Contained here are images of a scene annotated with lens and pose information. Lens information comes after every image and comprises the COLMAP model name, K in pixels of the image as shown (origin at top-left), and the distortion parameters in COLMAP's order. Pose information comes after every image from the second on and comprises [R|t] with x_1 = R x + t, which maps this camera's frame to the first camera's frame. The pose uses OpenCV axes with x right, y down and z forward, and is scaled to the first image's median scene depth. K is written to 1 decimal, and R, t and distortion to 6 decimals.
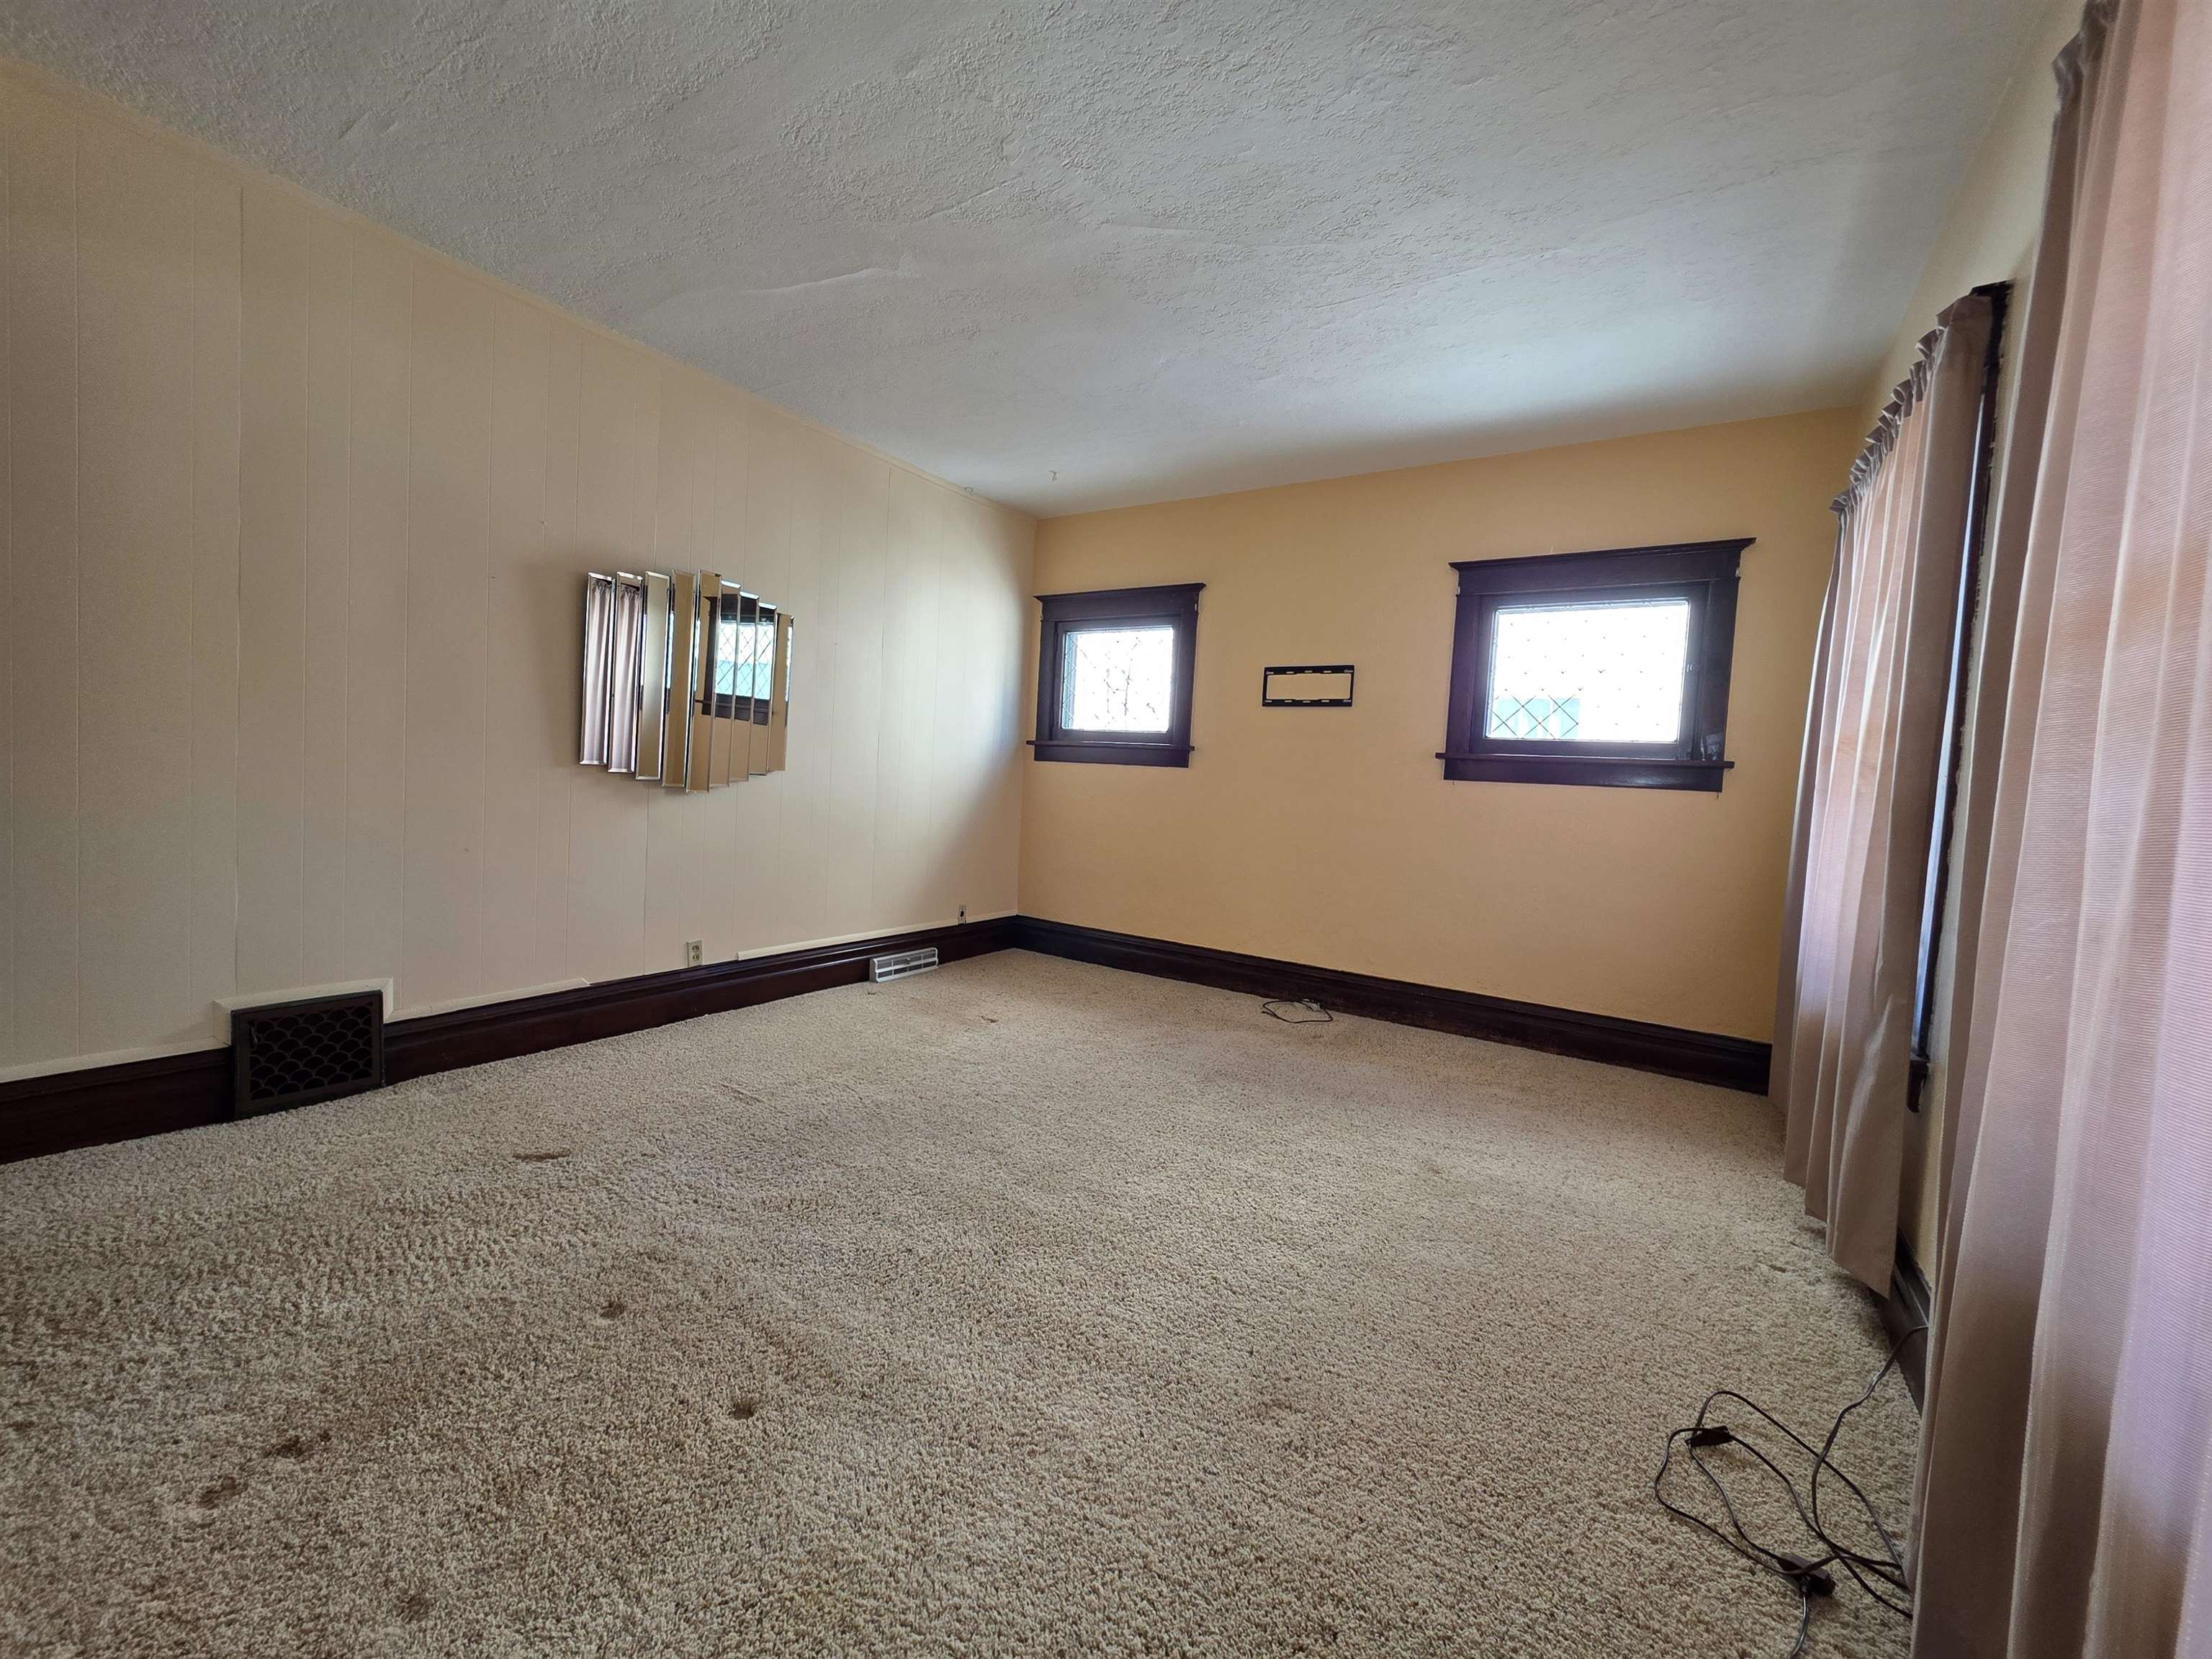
lens RADIAL K [[882.9, 0, 1081.7], [0, 882.9, 828.3], [0, 0, 1]] dist [-0.000194, 0.000060]
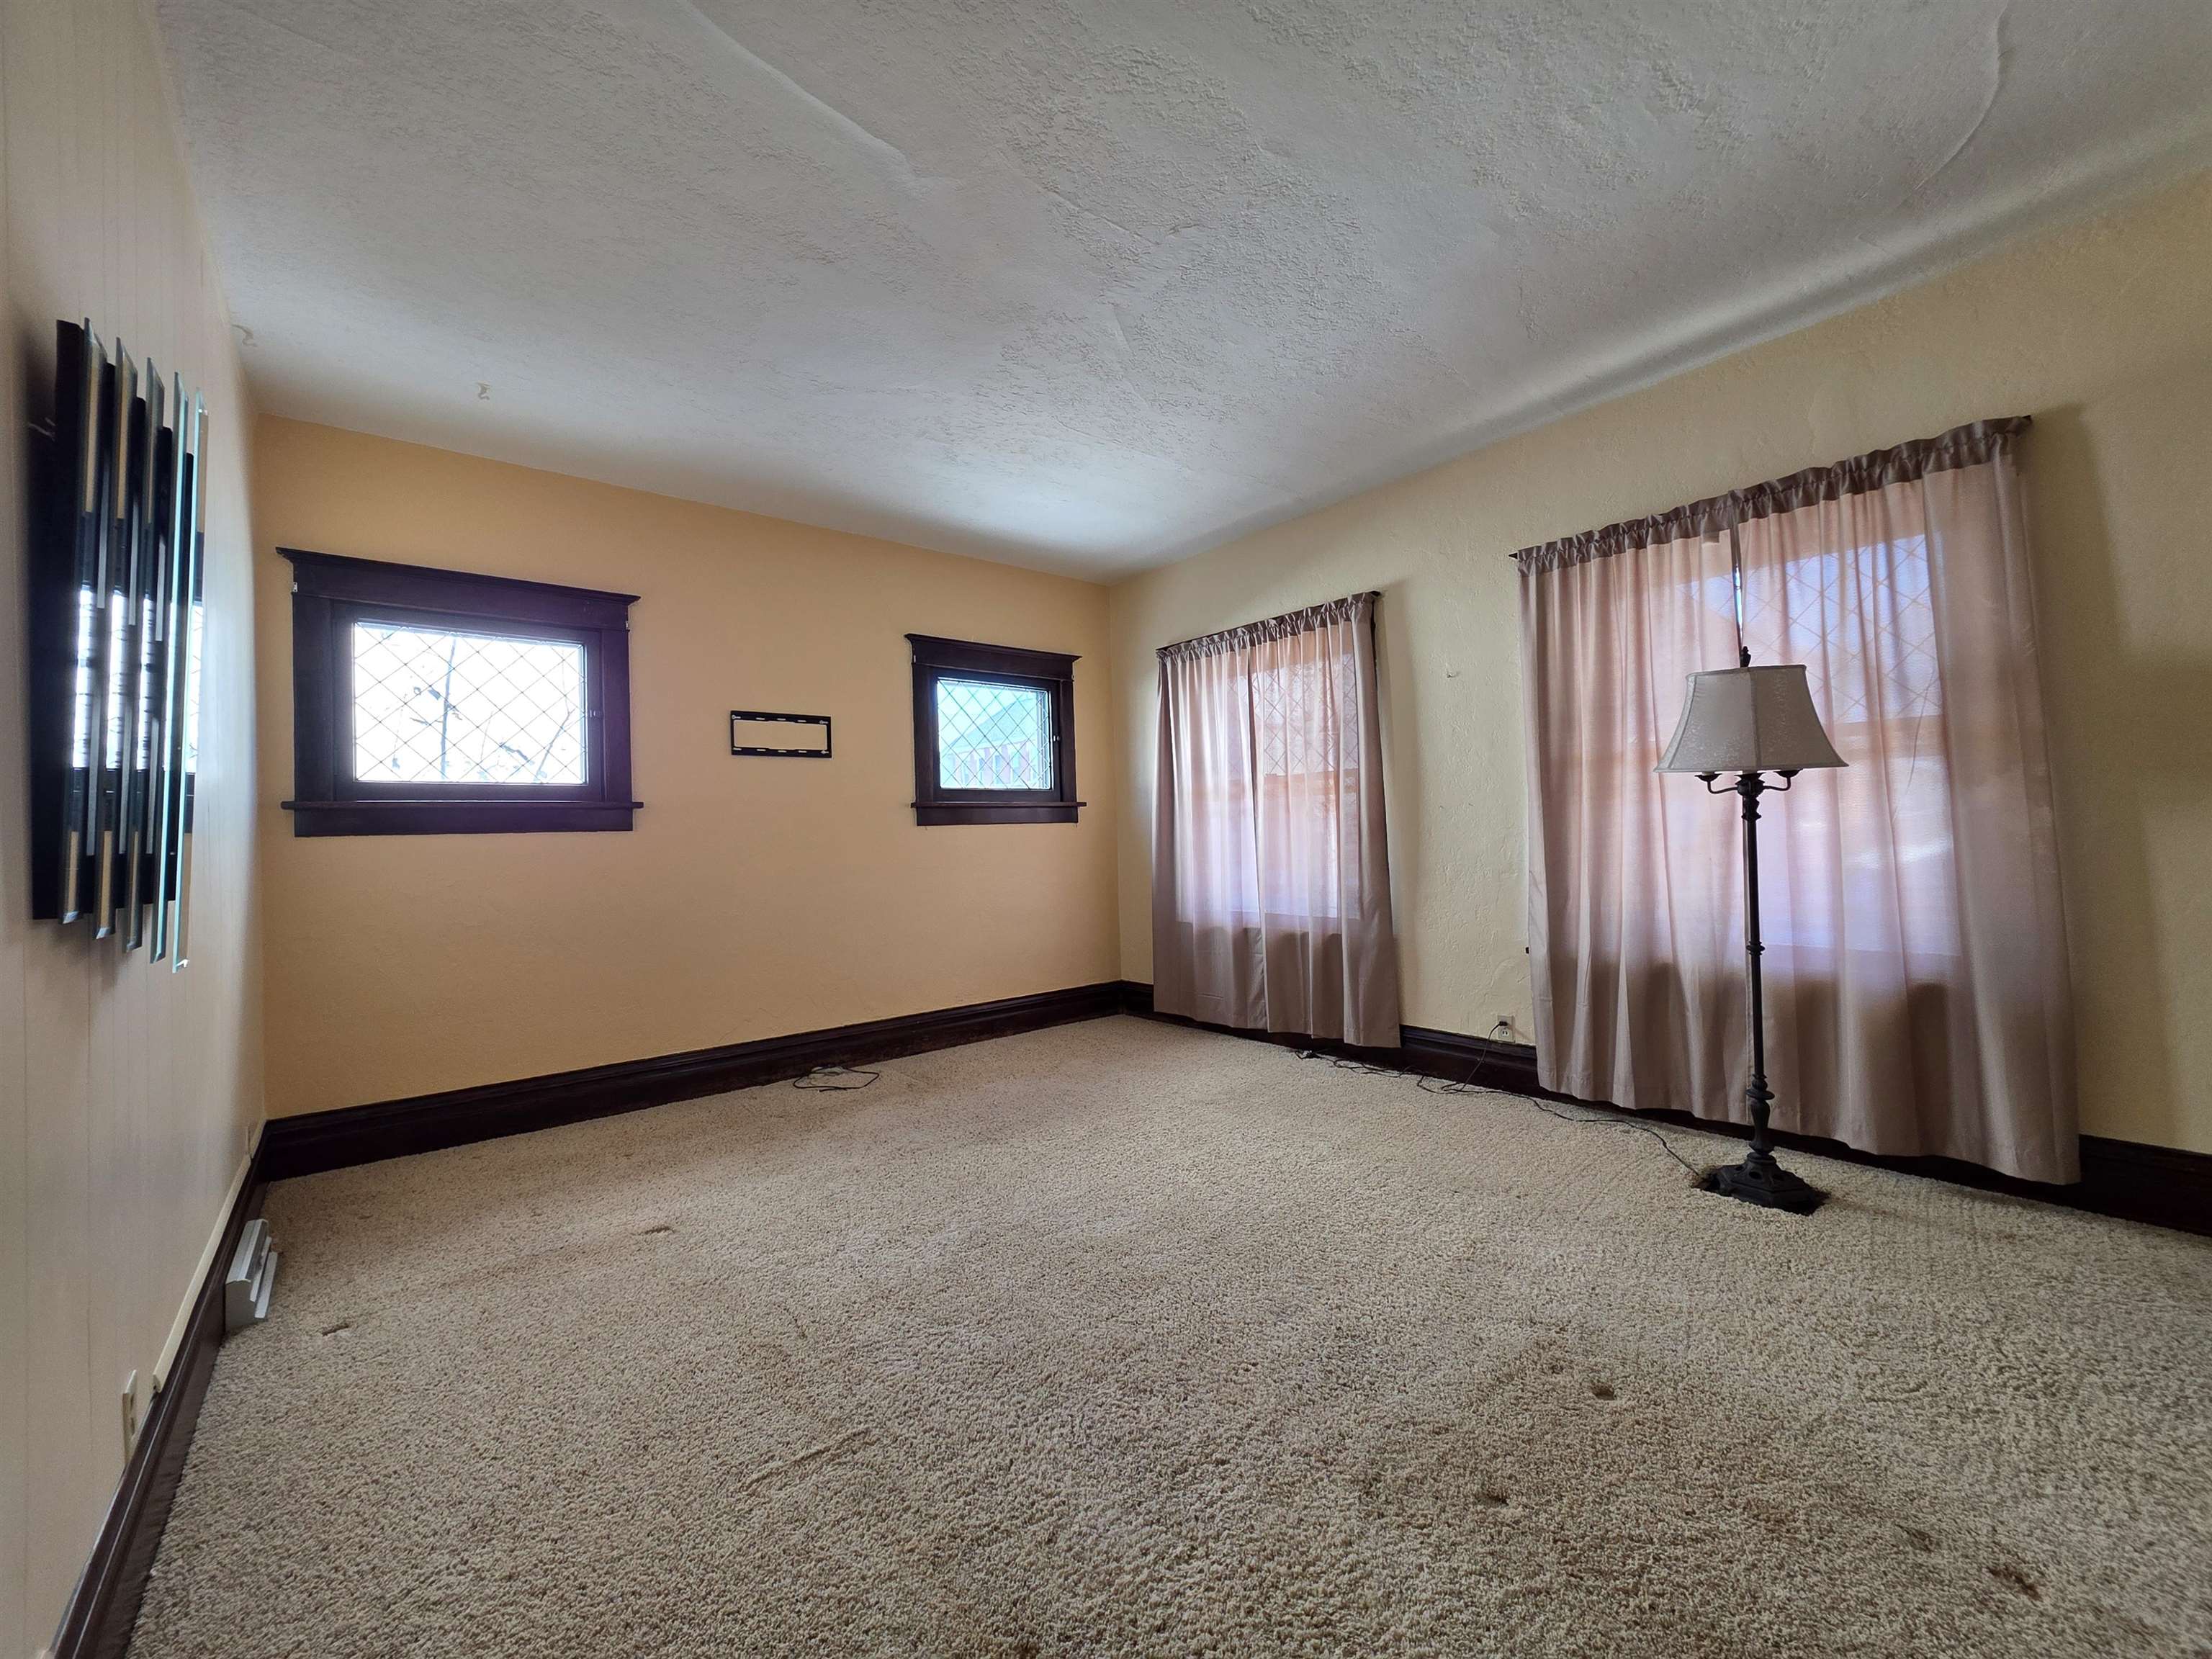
lens RADIAL K [[890.5, 0, 1106.0], [0, 890.5, 829.5], [0, 0, 1]] dist [0.009314, 0.000097]
pose [[0.278054, -0.059315, 0.958732, -0.562971], [0.101907, 0.994280, 0.031959, -0.057842], [-0.955144, 0.088815, 0.282508, 0.422393]]
